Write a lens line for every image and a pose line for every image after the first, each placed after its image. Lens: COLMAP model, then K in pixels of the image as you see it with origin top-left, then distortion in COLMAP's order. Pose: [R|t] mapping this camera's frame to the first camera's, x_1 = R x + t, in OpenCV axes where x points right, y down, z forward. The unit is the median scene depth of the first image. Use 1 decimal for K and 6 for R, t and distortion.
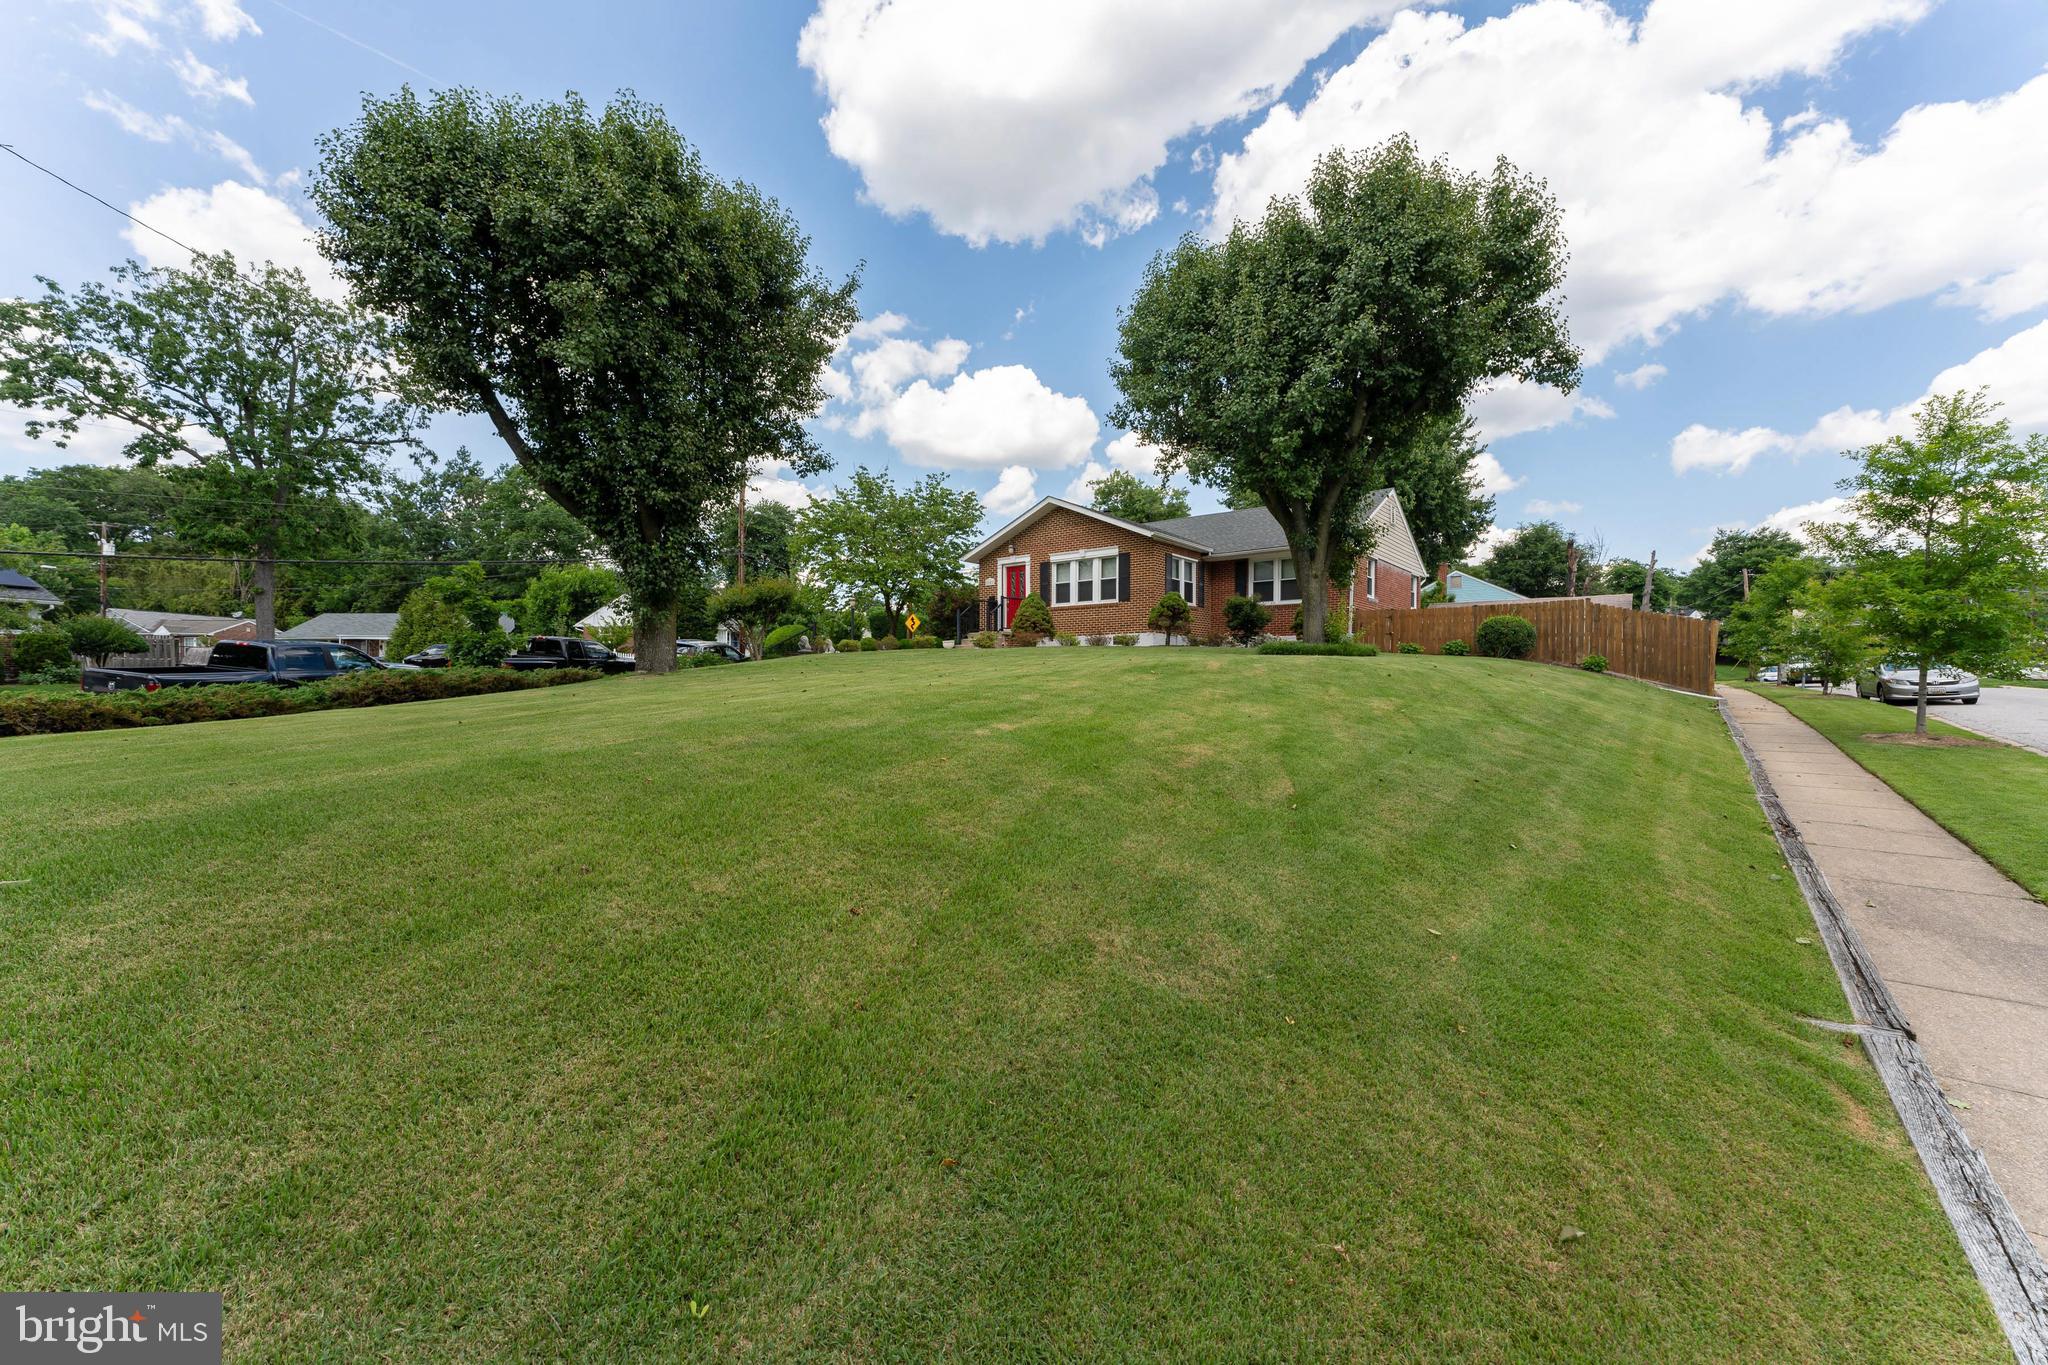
lens RADIAL K [[816.1, 0, 1028.9], [0, 816.1, 683.4], [0, 0, 1]] dist [-0.003964, -0.000064]
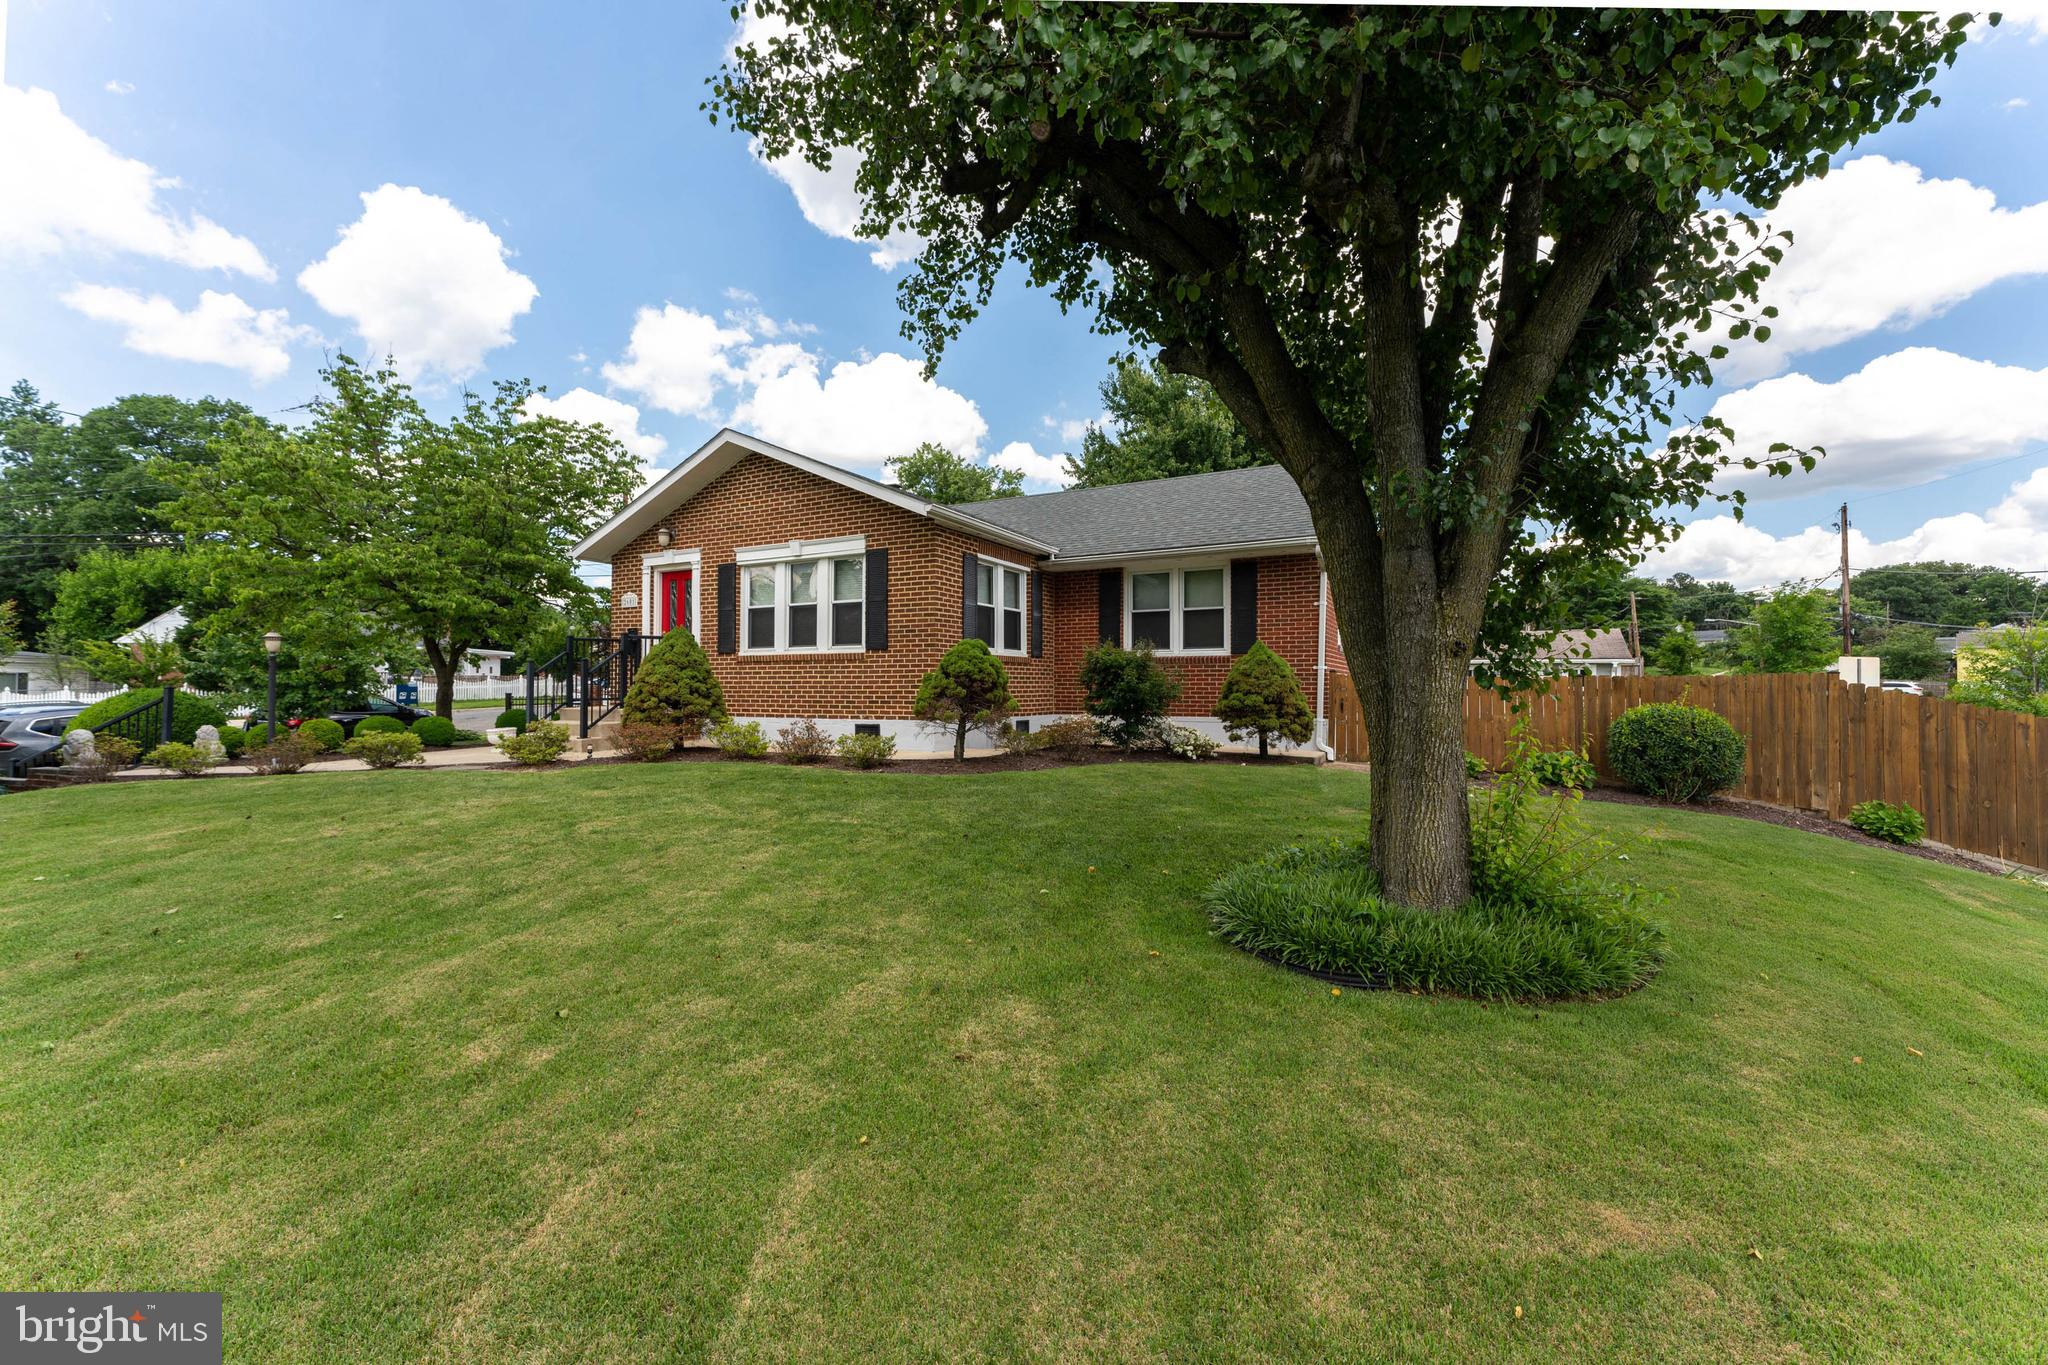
lens RADIAL K [[816.1, 0, 1027.2], [0, 816.1, 681.5], [0, 0, 1]] dist [-0.003964, -0.000064]
pose [[0.982490, -0.000444, 0.186315, 0.110507], [0.001621, 0.999980, -0.006165, -0.077010], [-0.186309, 0.006359, 0.982471, 0.498496]]
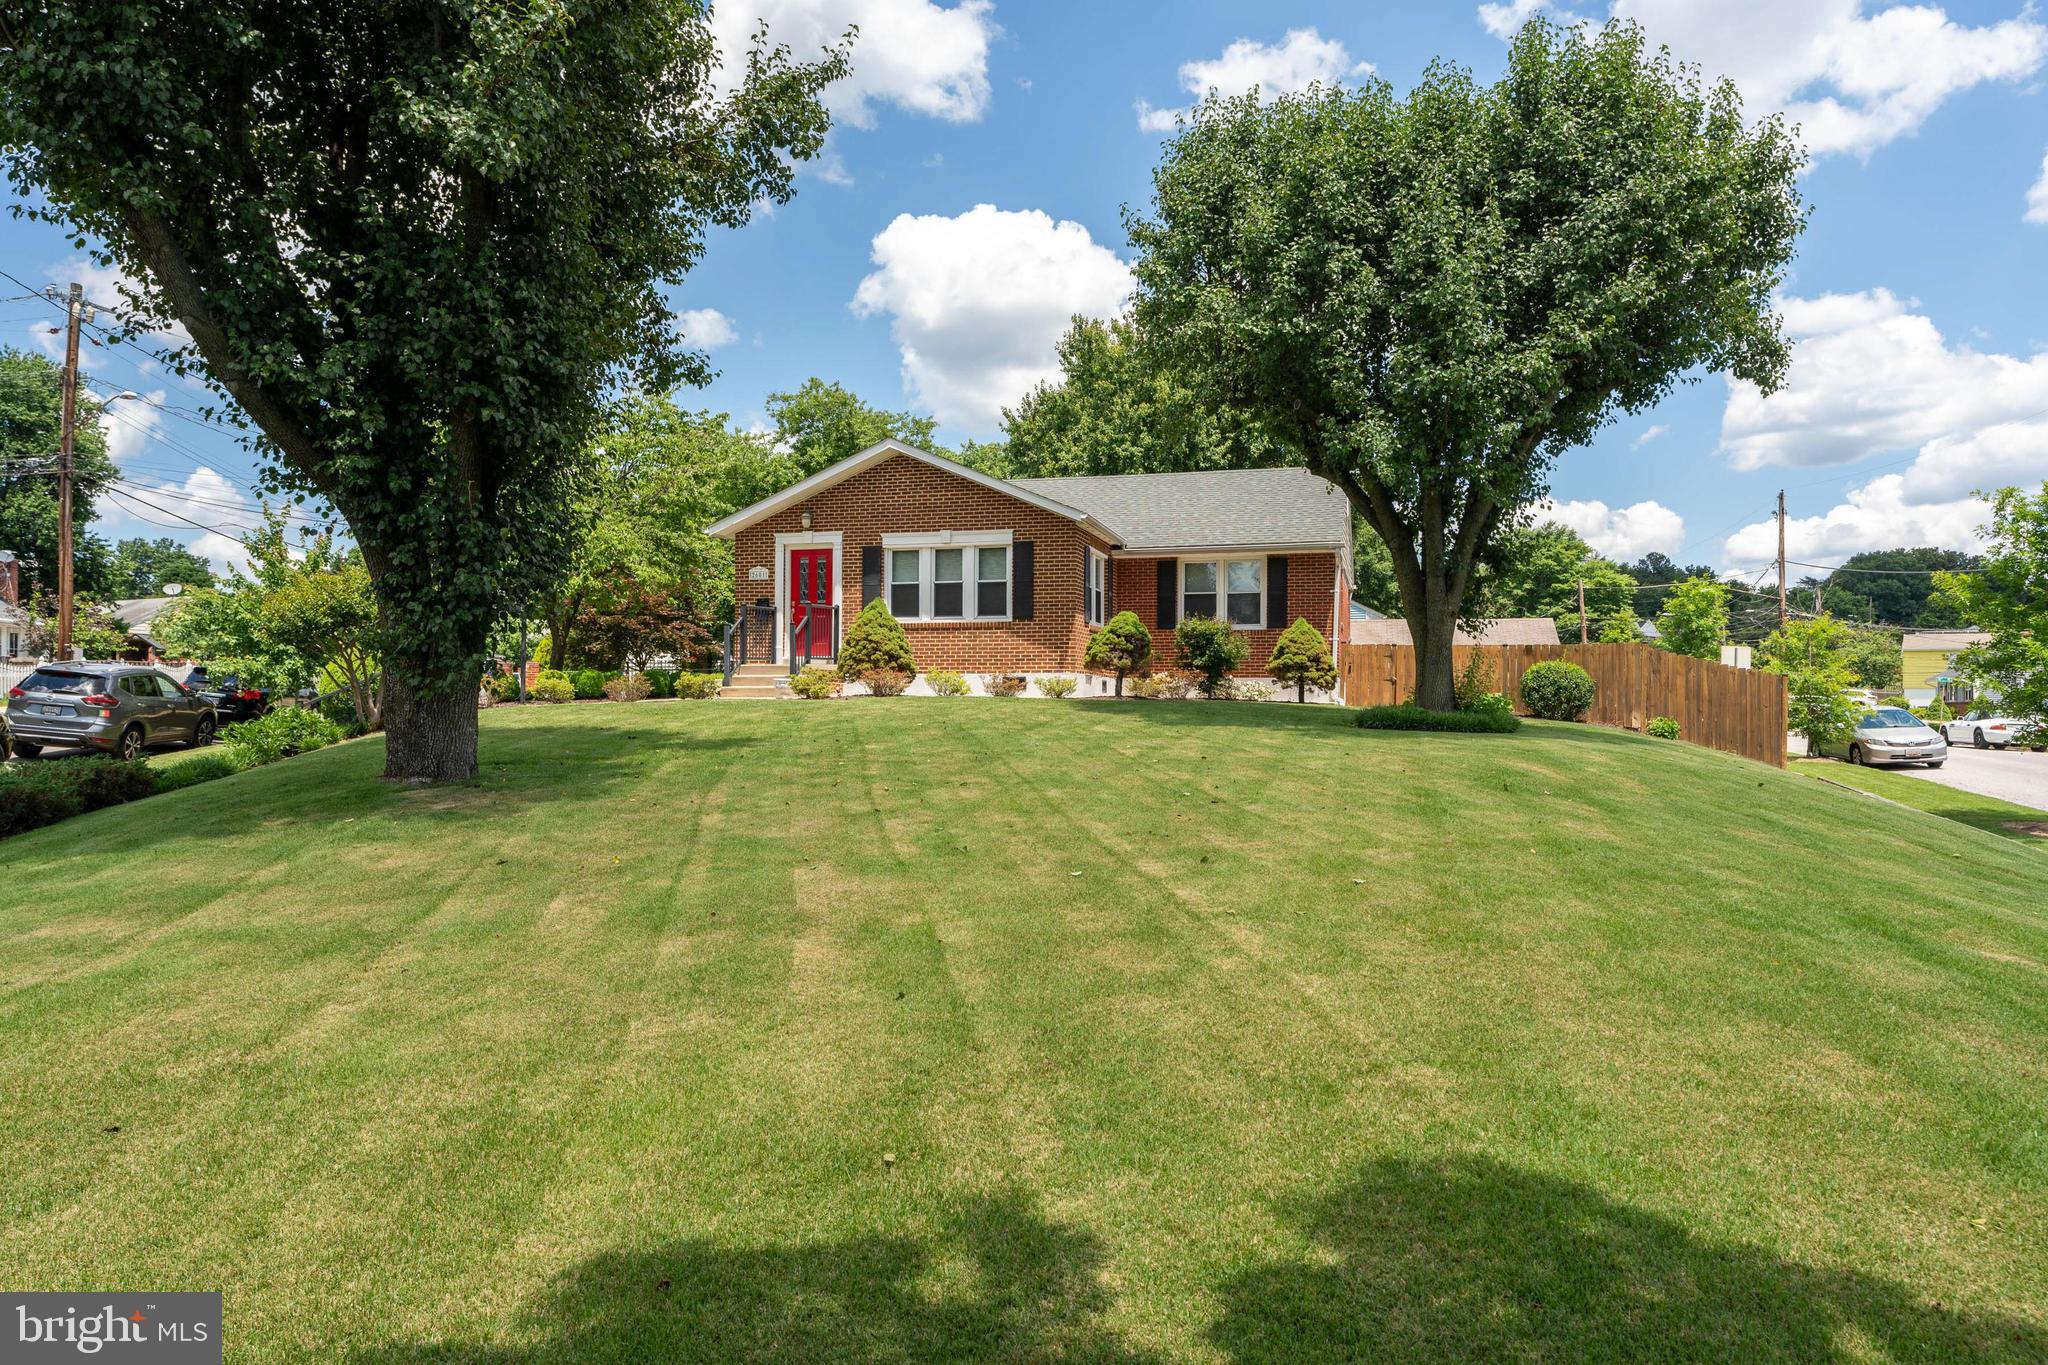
lens RADIAL K [[1325.2, 0, 1030.5], [0, 1325.2, 692.8], [0, 0, 1]] dist [-0.008941, -0.001345]
pose [[0.914258, 0.005727, 0.405092, -0.273568], [-0.001648, 0.999944, -0.010416, -0.034149], [-0.405129, 0.008855, 0.914217, 0.079995]]
